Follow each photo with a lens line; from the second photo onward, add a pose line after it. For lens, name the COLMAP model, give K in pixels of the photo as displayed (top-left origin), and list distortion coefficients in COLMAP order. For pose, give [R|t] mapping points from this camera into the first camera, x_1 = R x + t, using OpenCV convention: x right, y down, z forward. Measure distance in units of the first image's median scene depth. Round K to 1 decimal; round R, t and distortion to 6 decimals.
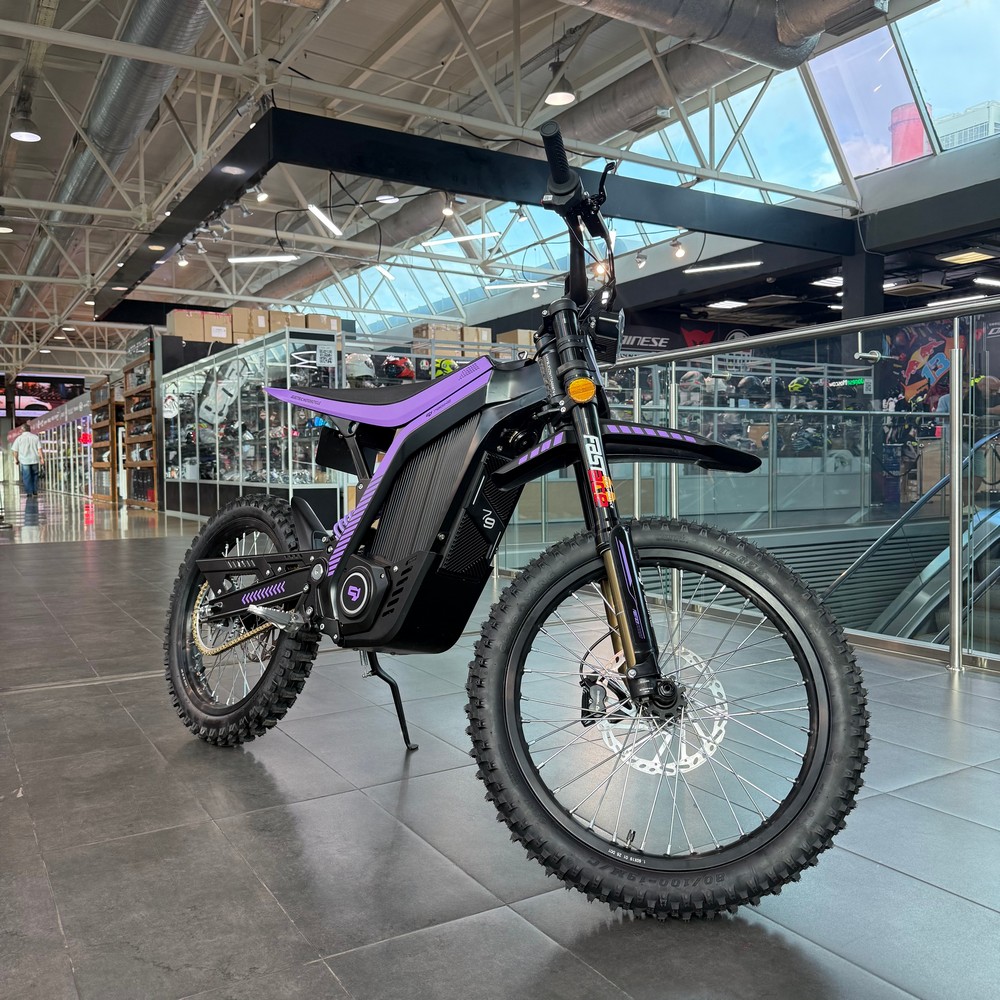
lens RADIAL K [[931.3, 0, 500.0], [0, 931.3, 500.0], [0, 0, 1]] dist [0.193055, -0.444781]
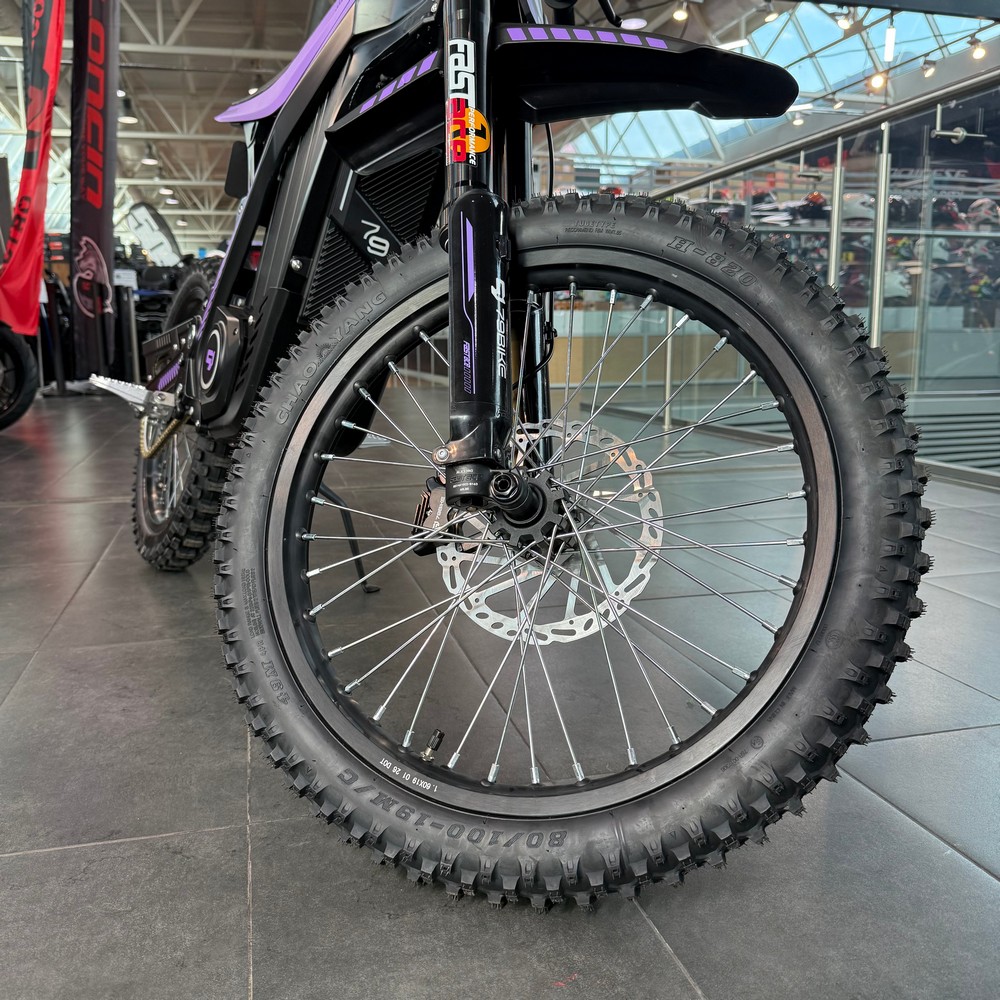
lens RADIAL K [[943.1, 0, 488.8], [0, 943.1, 500.9], [0, 0, 1]] dist [0.075273, -0.133206]
pose [[0.958005, 0.051641, -0.282065, 0.254873], [-0.013989, 0.990896, 0.133904, 0.110717], [0.286411, -0.124335, 0.950005, 0.396455]]
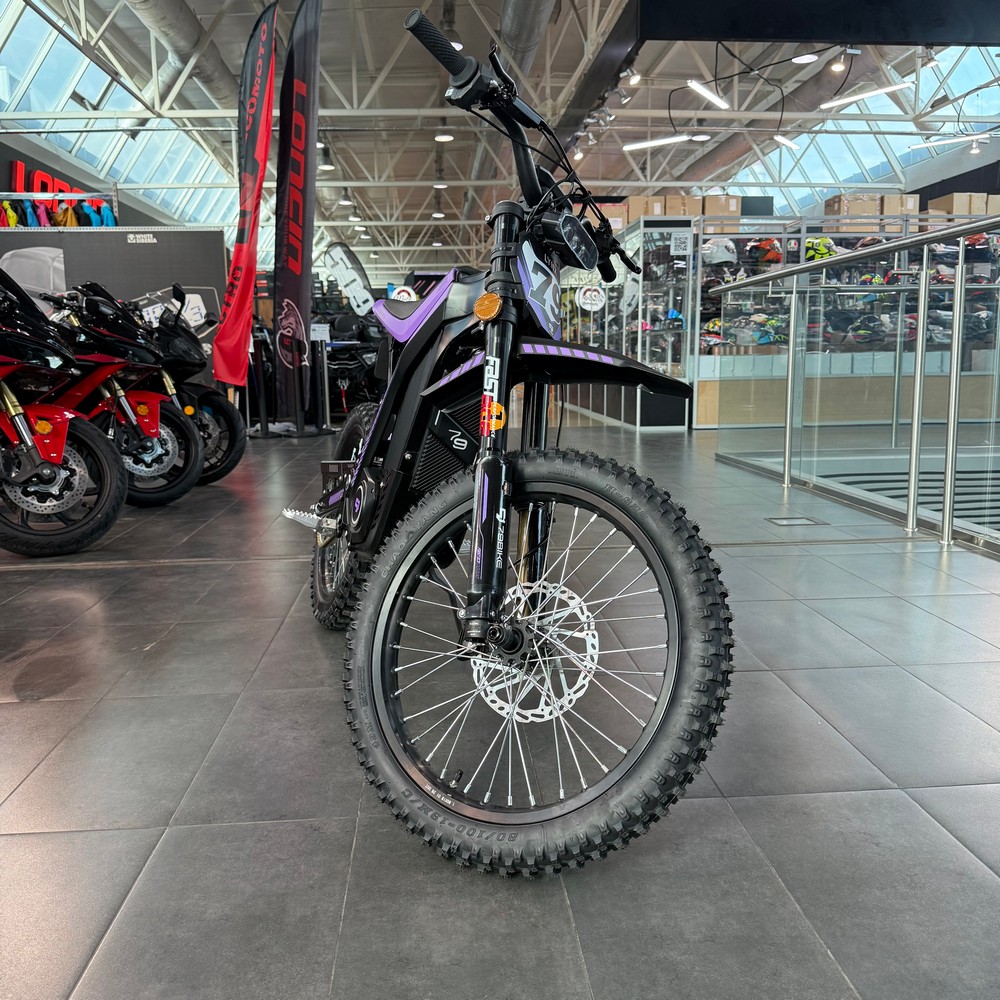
lens RADIAL K [[931.3, 0, 500.0], [0, 931.3, 500.0], [0, 0, 1]] dist [0.193055, -0.444781]
pose [[0.893214, 0.065574, -0.444824, 0.471267], [-0.012834, 0.992623, 0.120557, -0.035777], [0.449448, -0.101975, 0.887467, 0.150361]]
